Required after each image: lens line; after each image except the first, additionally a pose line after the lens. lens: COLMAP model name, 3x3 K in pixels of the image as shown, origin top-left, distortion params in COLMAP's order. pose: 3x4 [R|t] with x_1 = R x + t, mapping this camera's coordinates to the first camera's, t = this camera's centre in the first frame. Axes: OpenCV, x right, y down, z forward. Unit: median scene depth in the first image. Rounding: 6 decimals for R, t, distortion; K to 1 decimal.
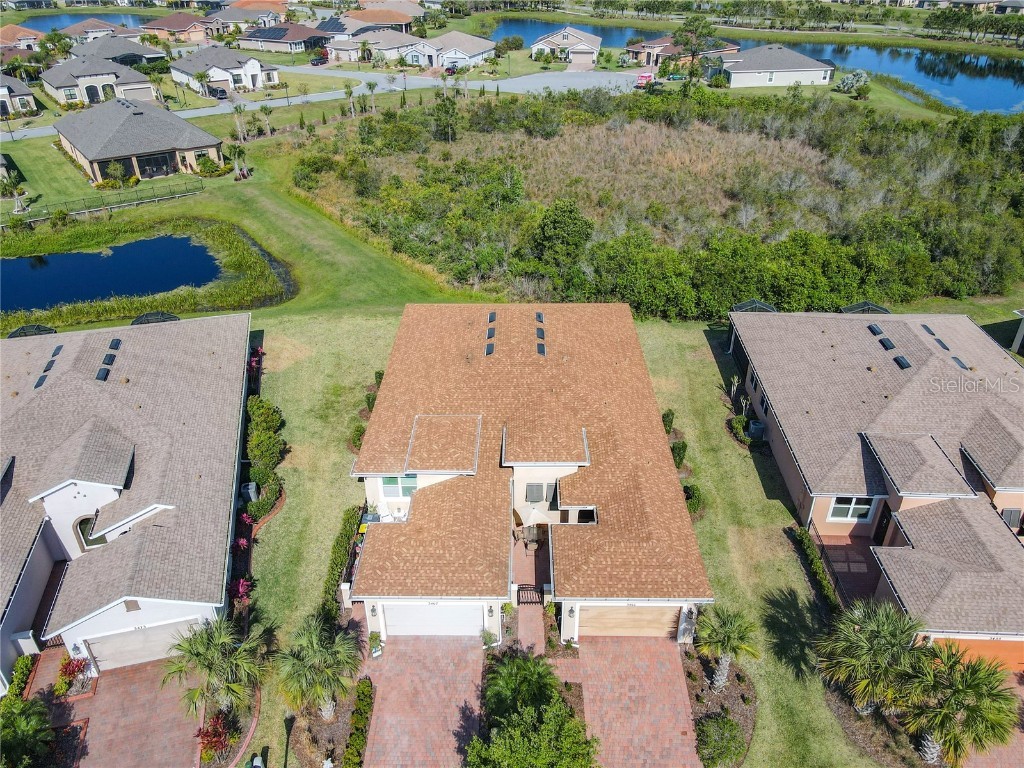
lens RADIAL K [[749.3, 0, 509.0], [0, 749.3, 391.6], [0, 0, 1]] dist [0.007317, 0.009264]
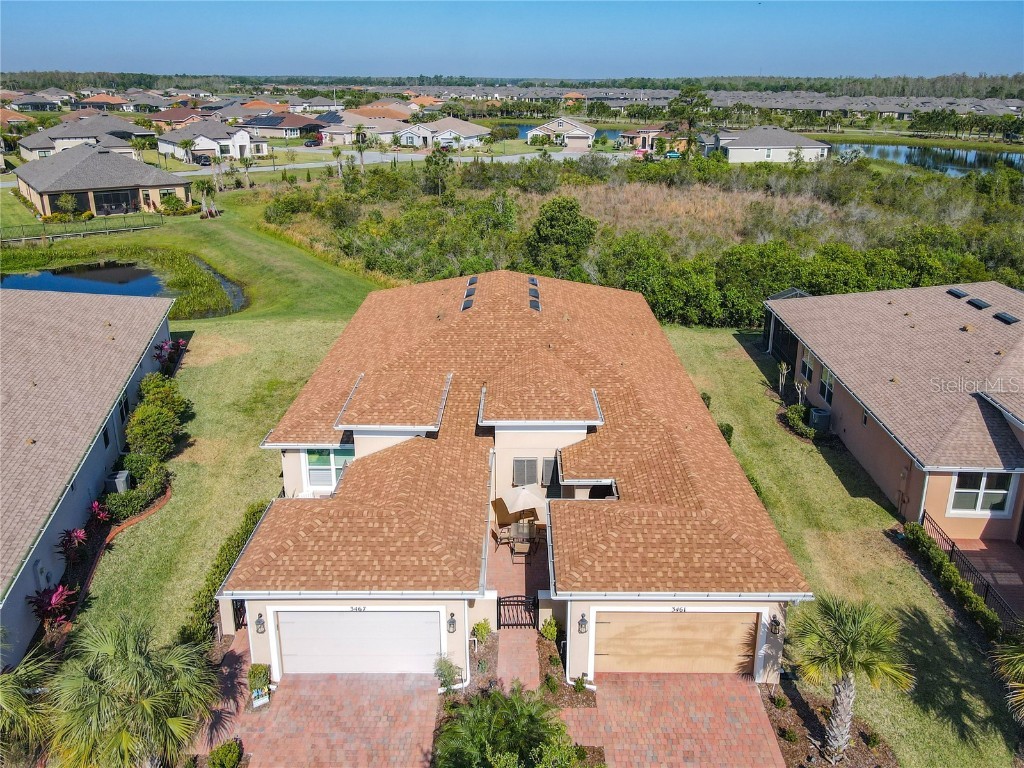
lens RADIAL K [[777.5, 0, 522.6], [0, 777.5, 320.1], [0, 0, 1]] dist [0.006454, 0.014875]
pose [[0.999732, 0.007035, 0.022070, 0.006242], [-0.001467, 0.970077, -0.242794, 0.072212], [-0.023118, 0.242696, 0.969827, 0.111180]]
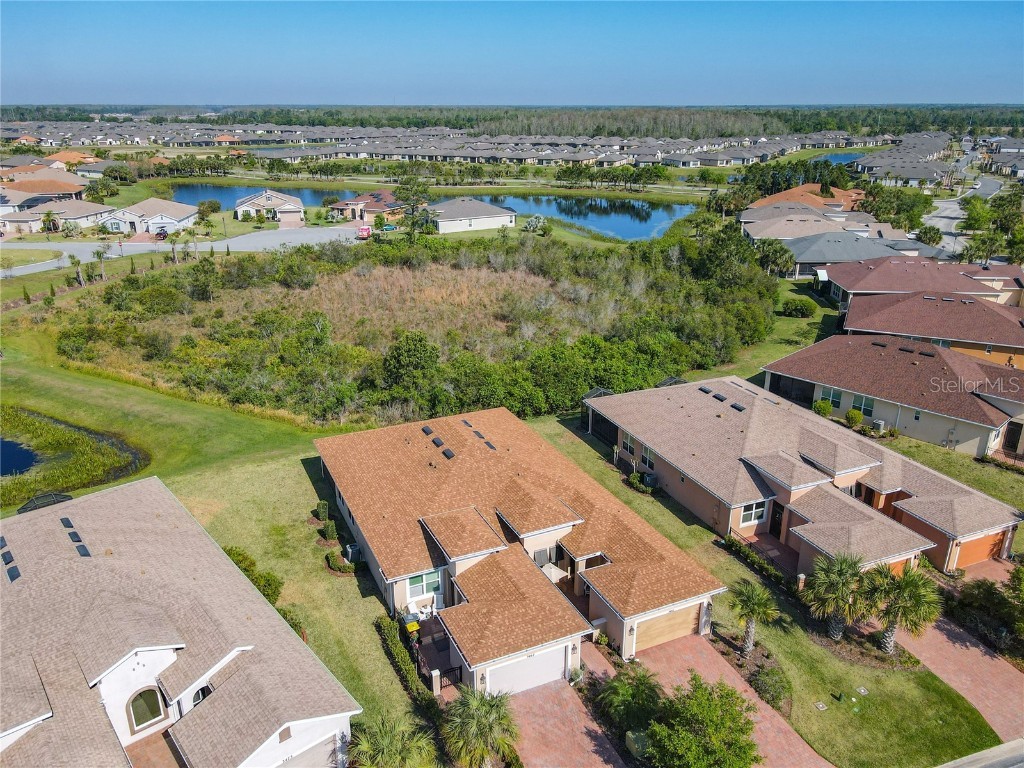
lens RADIAL K [[757.6, 0, 508.5], [0, 757.6, 388.0], [0, 0, 1]] dist [-0.001729, 0.029764]
pose [[0.901324, -0.145617, 0.407935, -0.190598], [0.220257, 0.965025, -0.142177, 0.014687], [-0.372964, 0.217998, 0.901873, -0.045835]]
